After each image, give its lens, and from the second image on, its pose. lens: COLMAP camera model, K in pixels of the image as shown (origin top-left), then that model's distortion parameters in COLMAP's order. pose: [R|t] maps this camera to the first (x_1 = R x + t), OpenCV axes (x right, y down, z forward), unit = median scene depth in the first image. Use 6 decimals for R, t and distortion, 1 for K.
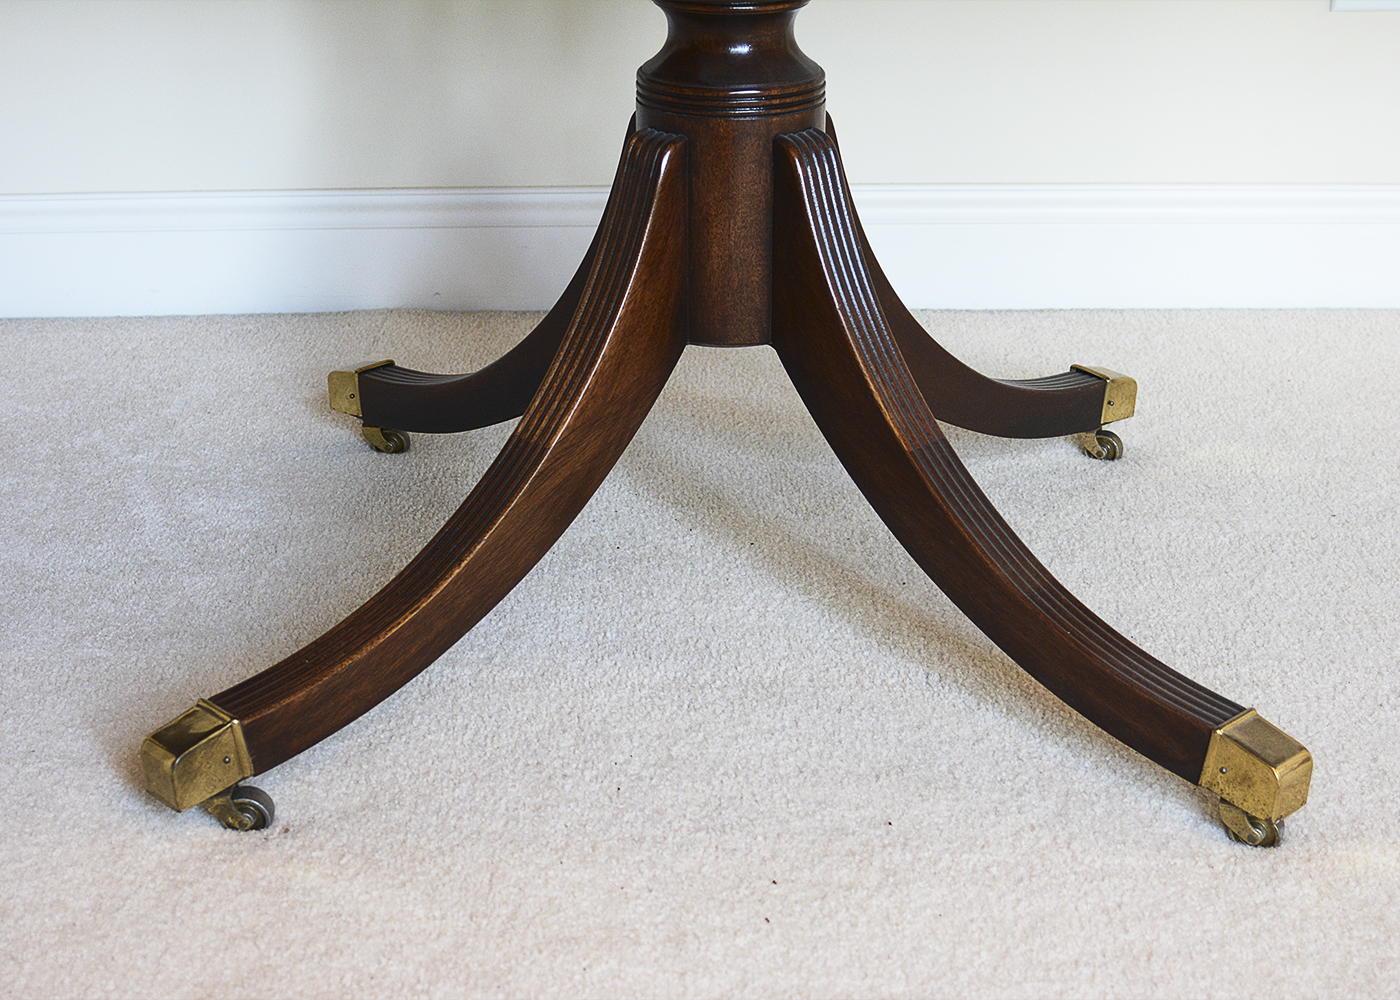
lens RADIAL K [[2211.0, 0, 700.0], [0, 2211.0, 500.0], [0, 0, 1]] dist [-0.134038, 0.053030]
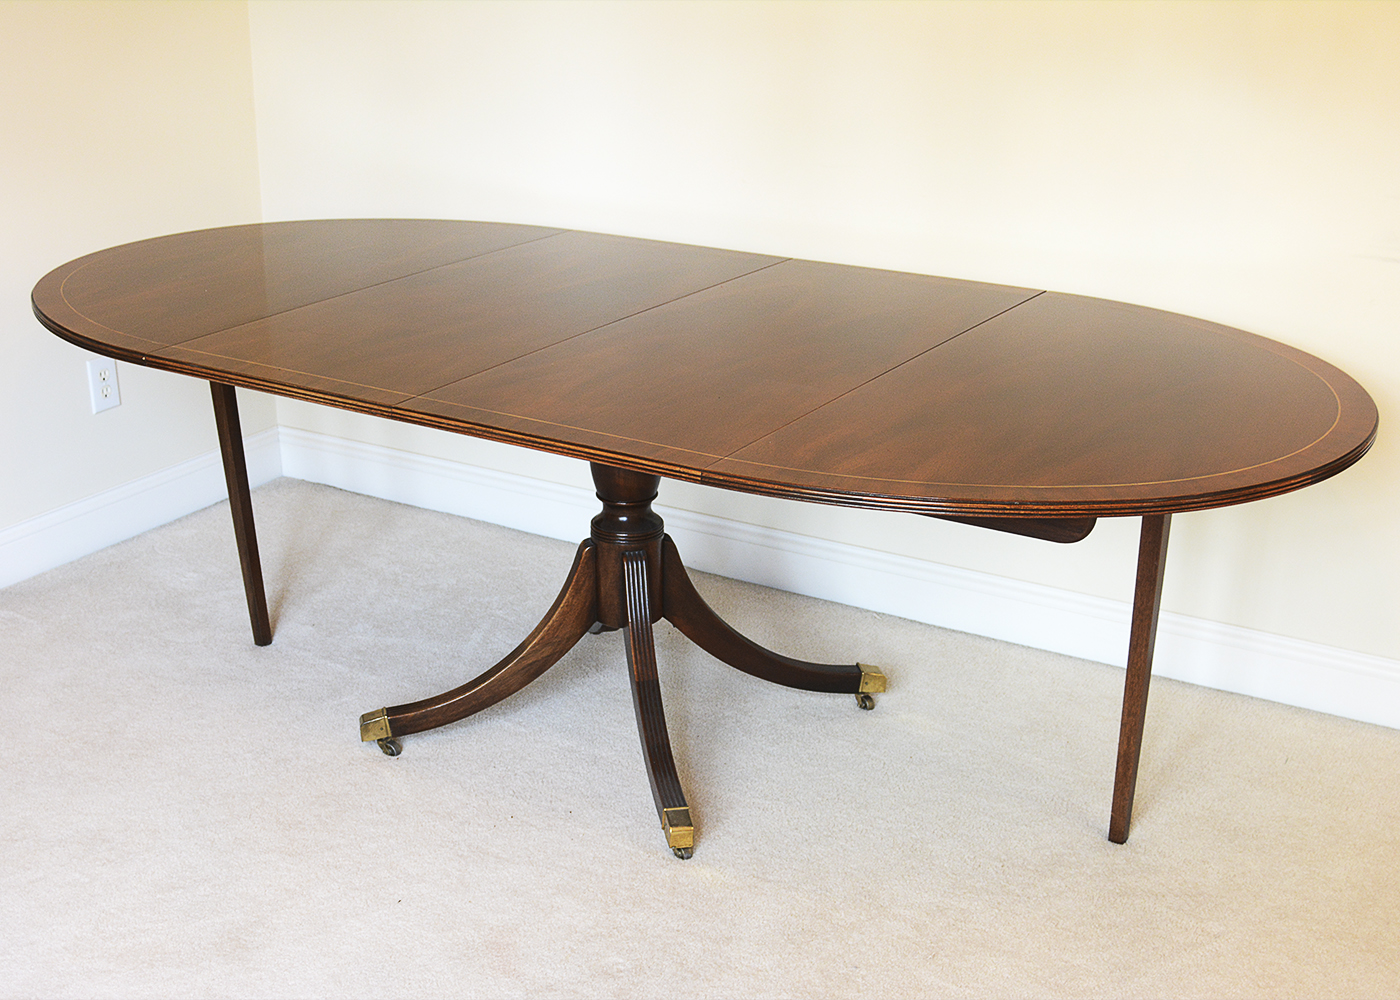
lens RADIAL K [[1836.2, 0, 698.3], [0, 1836.2, 514.8], [0, 0, 1]] dist [-0.166553, 0.137736]
pose [[0.855403, 0.186908, -0.483065, 1.109201], [-0.207030, 0.978262, 0.011906, -0.242704], [0.474789, 0.089824, 0.875504, -0.832474]]
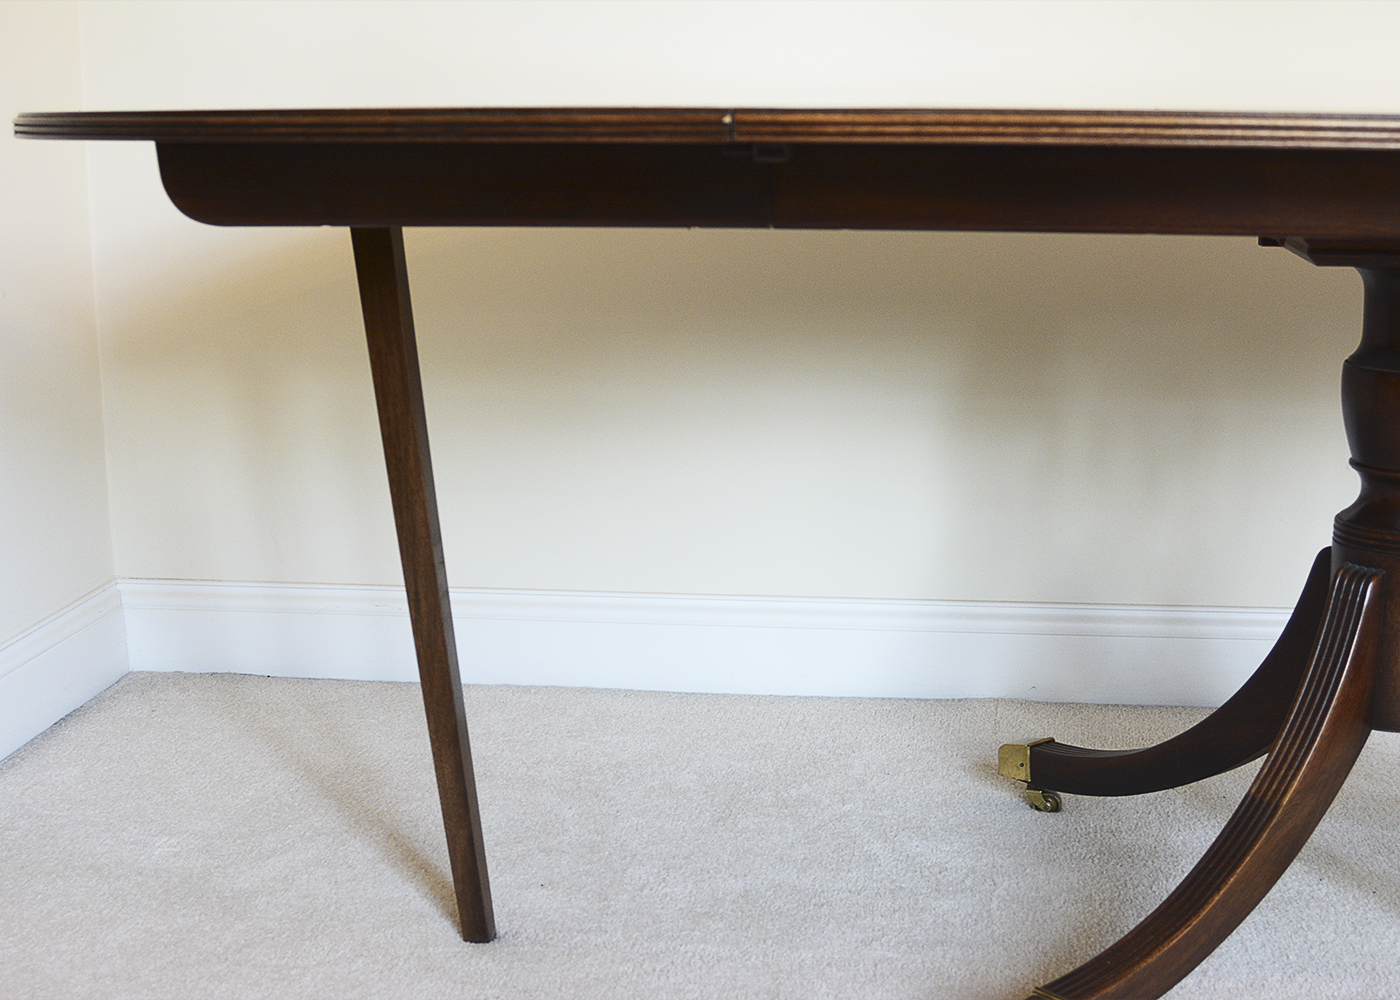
lens RADIAL K [[1972.4, 0, 700.0], [0, 1972.4, 500.0], [0, 0, 1]] dist [-0.141118, 0.062974]
pose [[0.991367, 0.026931, -0.128317, -0.254175], [-0.051116, 0.980625, -0.189108, 0.032341], [0.120738, 0.194035, 0.973536, -0.177788]]
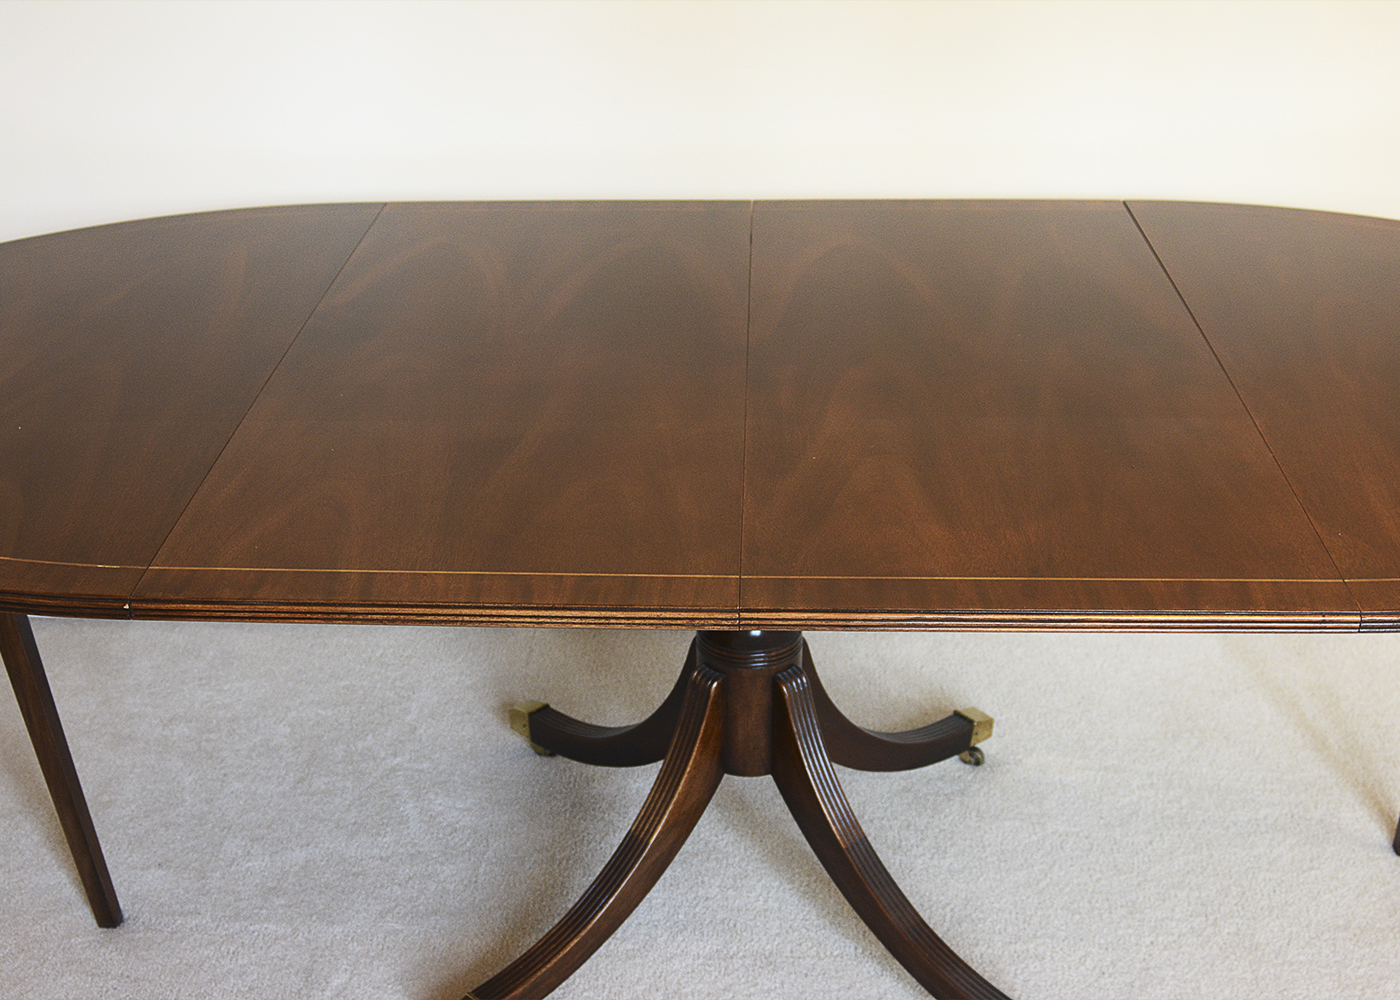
lens RADIAL K [[1836.2, 0, 698.3], [0, 1836.2, 514.8], [0, 0, 1]] dist [-0.166553, 0.137736]
pose [[0.999809, 0.003825, -0.019141, 0.000689], [-0.002499, 0.997626, 0.068827, -0.385304], [0.019359, -0.068766, 0.997445, -0.478195]]
